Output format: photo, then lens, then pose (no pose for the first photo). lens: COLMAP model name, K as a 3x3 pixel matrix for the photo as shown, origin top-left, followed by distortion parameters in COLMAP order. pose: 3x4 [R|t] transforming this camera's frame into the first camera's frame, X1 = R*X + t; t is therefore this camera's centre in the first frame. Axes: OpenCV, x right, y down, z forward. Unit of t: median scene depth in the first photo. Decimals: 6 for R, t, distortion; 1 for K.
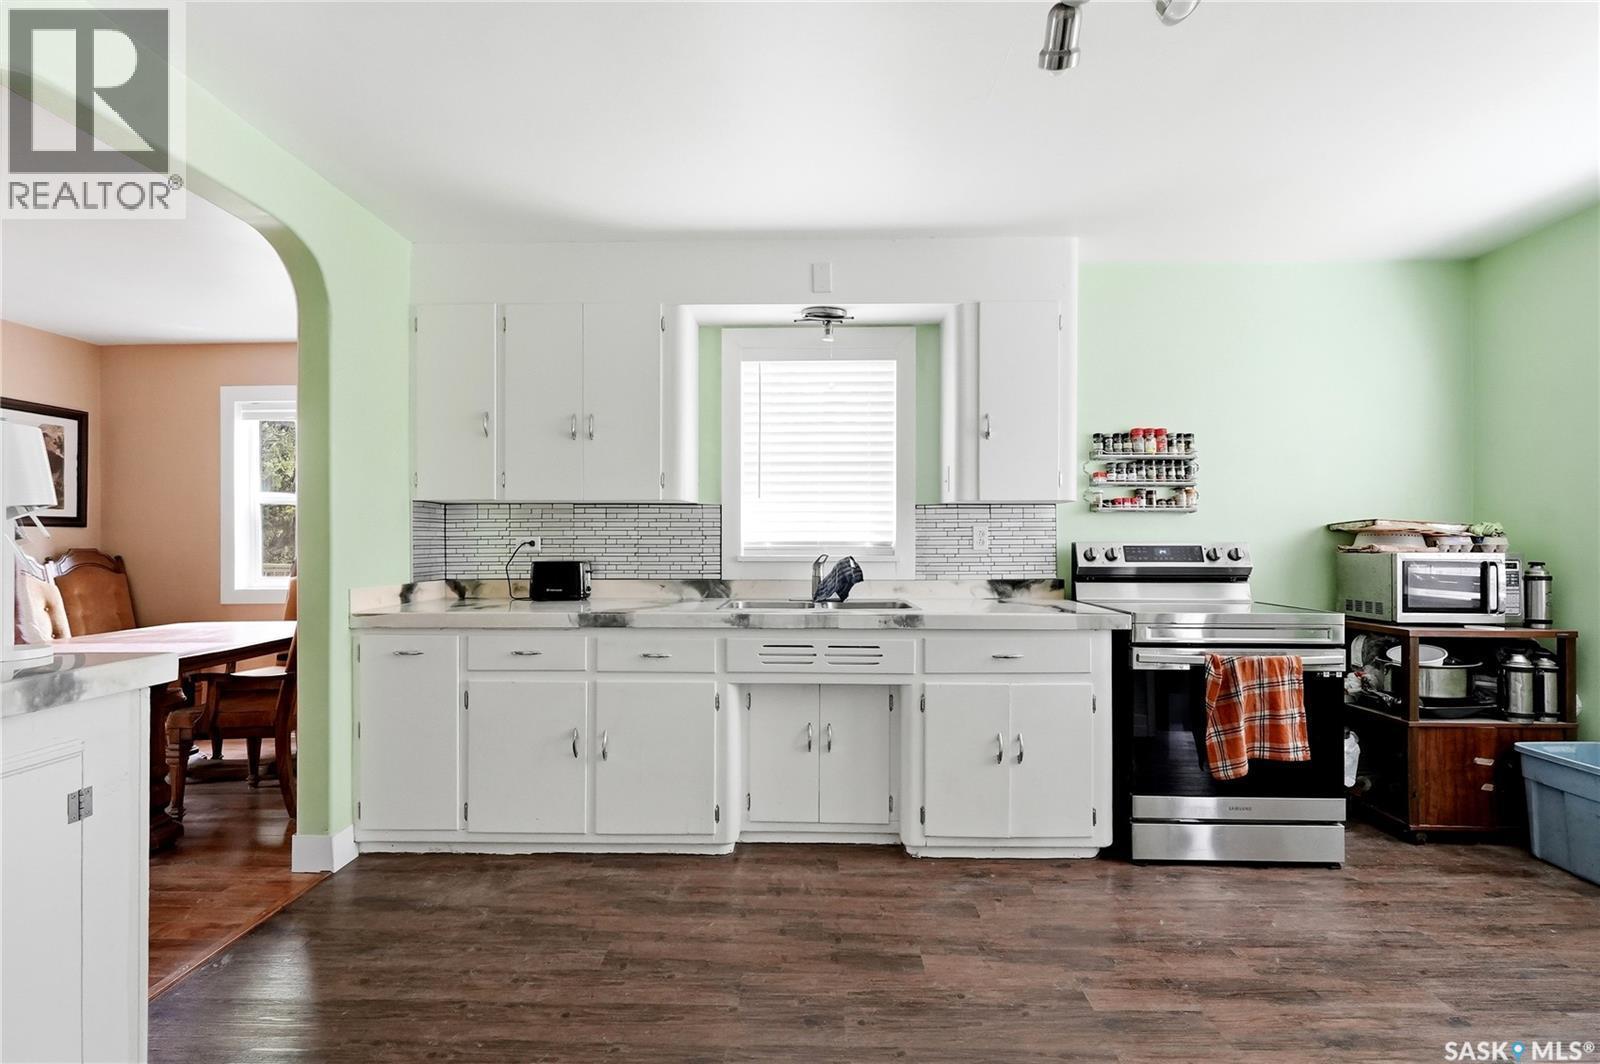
lens RADIAL K [[745.3, 0, 796.5], [0, 745.3, 534.3], [0, 0, 1]] dist [0.002985, -0.000780]
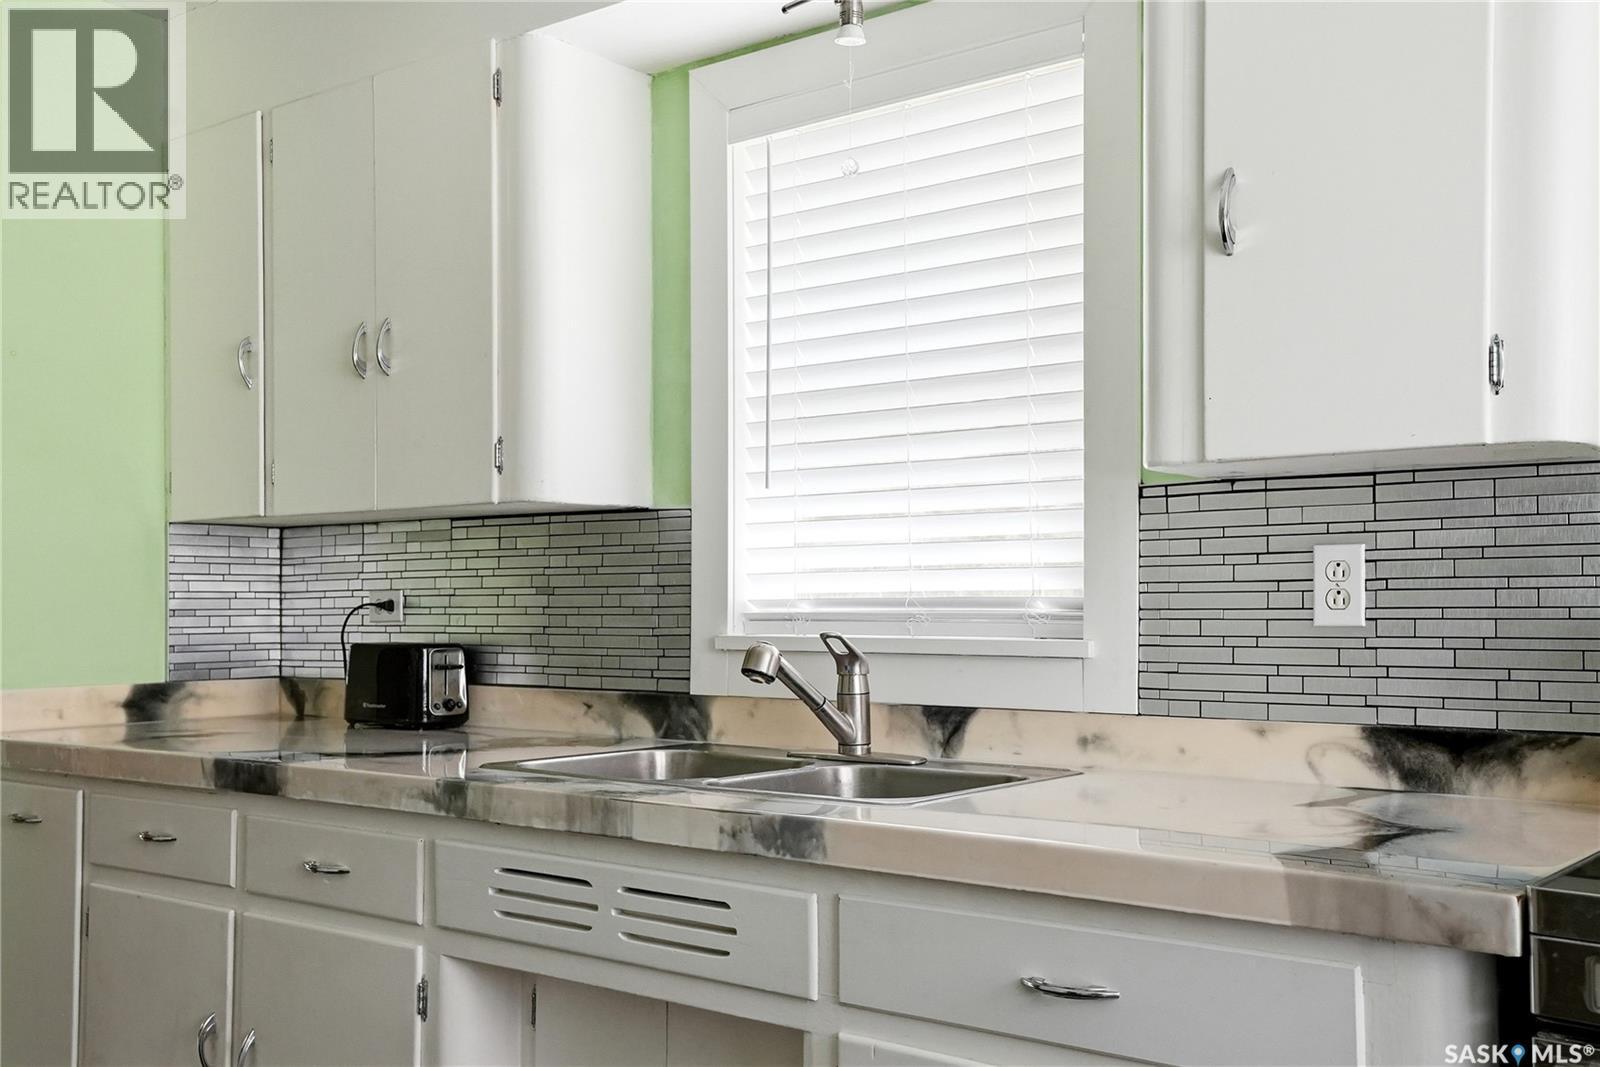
lens RADIAL K [[1588.7, 0, 788.8], [0, 1588.7, 574.5], [0, 0, 1]] dist [0.101095, 0.000000]
pose [[0.787724, -0.013811, -0.615873, 0.512186], [0.008211, 0.999895, -0.011921, 0.007258], [0.615973, 0.004334, 0.787755, 0.383961]]
